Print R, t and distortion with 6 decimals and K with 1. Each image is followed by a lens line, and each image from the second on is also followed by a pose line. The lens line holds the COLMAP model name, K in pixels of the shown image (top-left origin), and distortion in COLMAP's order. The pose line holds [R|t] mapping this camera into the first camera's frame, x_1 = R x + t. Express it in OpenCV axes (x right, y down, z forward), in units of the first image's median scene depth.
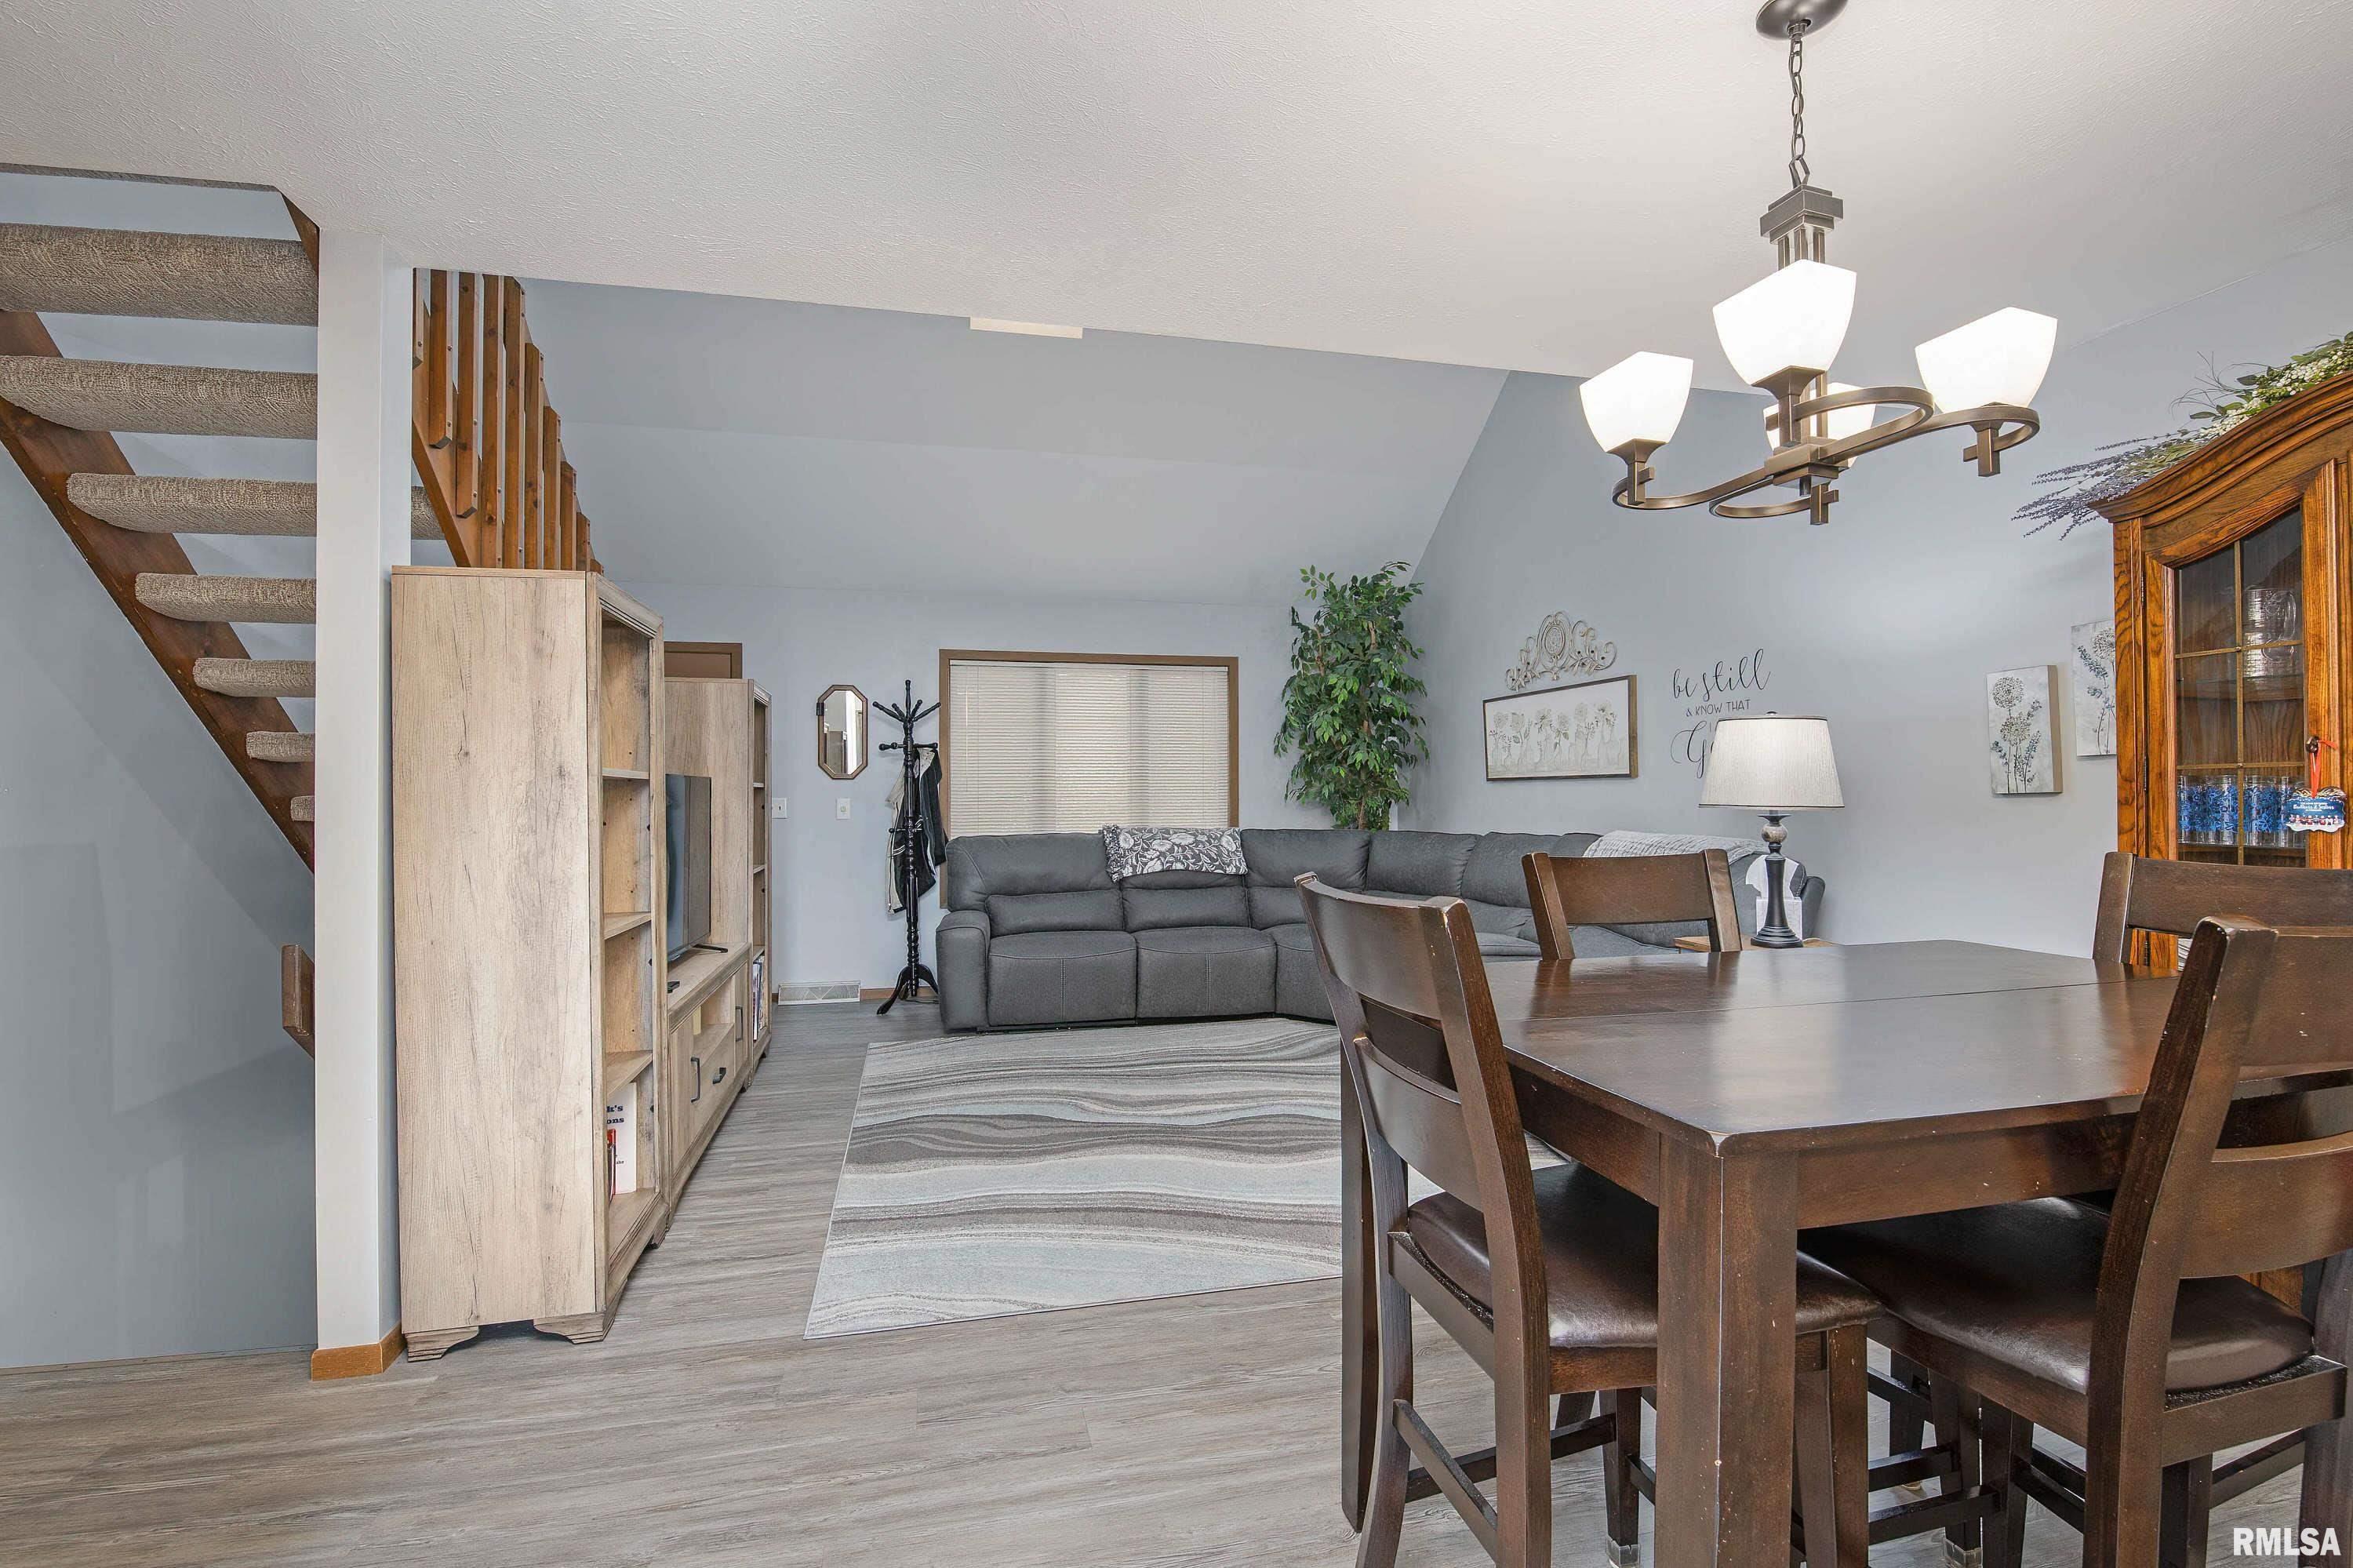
lens RADIAL K [[1037.6, 0, 1174.2], [0, 1037.6, 782.9], [0, 0, 1]] dist [-0.000930, -0.003856]
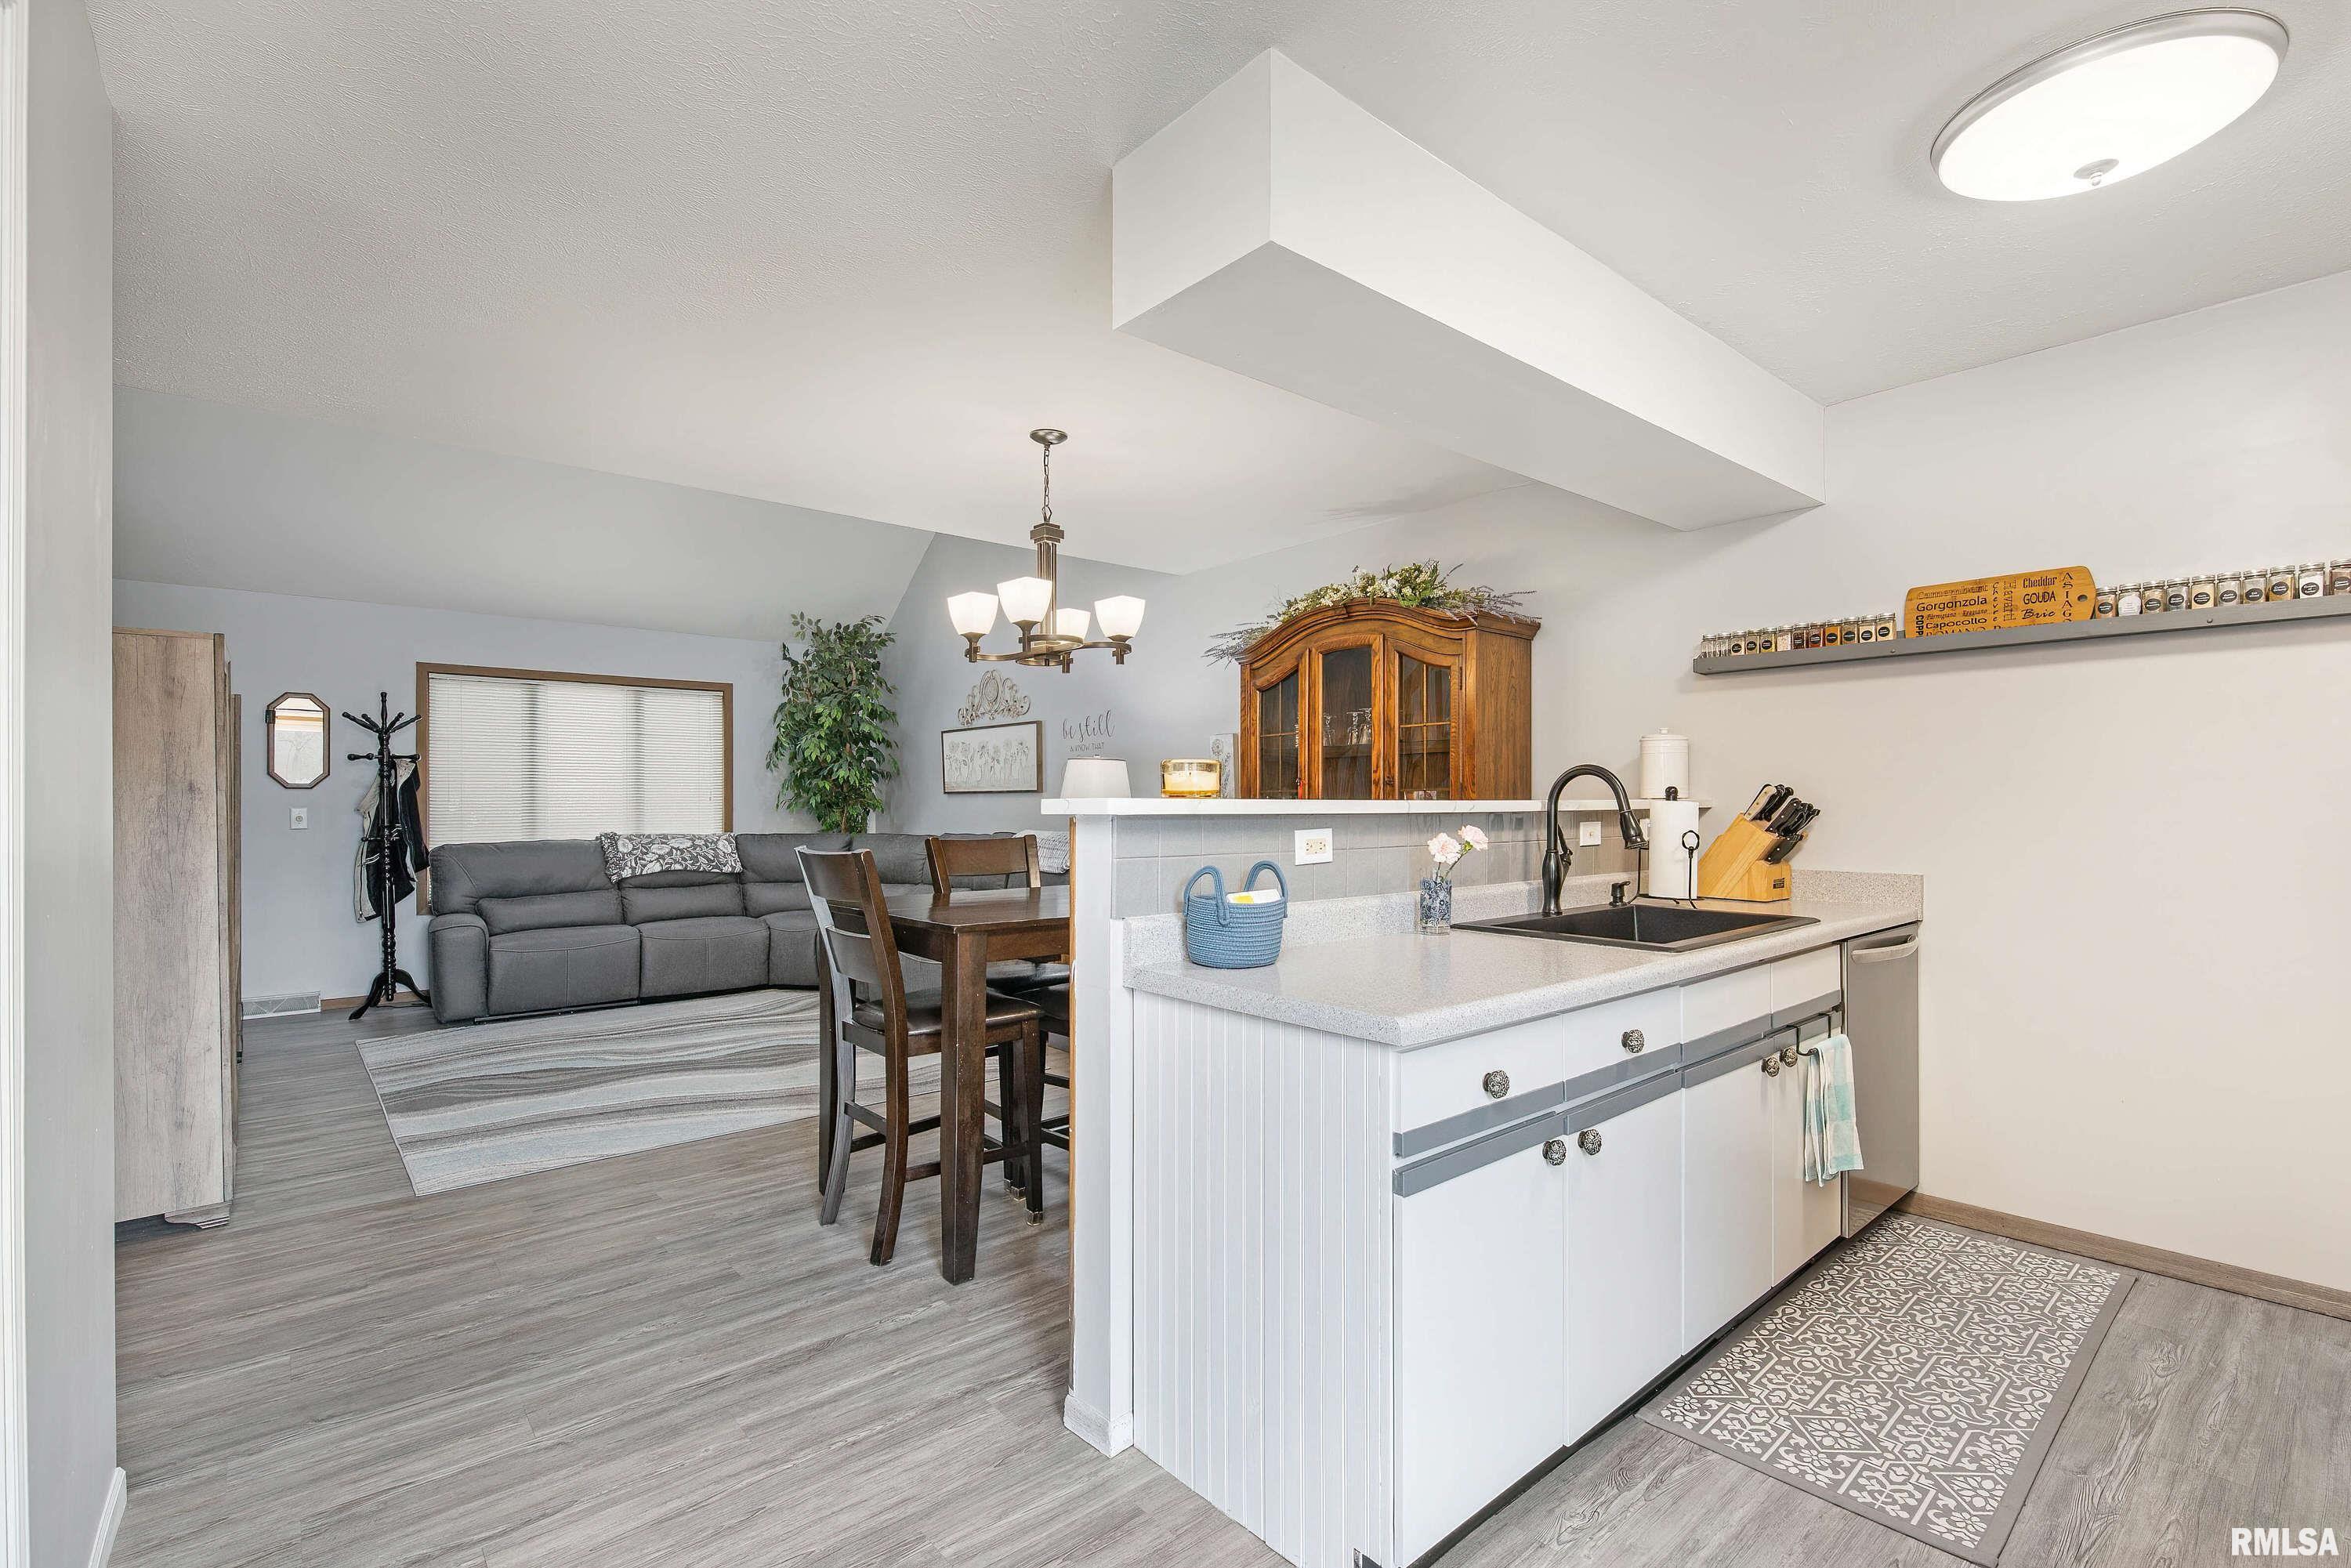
lens RADIAL K [[1036.6, 0, 1185.6], [0, 1036.6, 801.3], [0, 0, 1]] dist [-0.000930, -0.003856]
pose [[0.882709, 0.002009, 0.469916, -0.049580], [-0.006384, 0.999950, 0.007717, -0.005684], [-0.469877, -0.009812, 0.882677, -0.352461]]
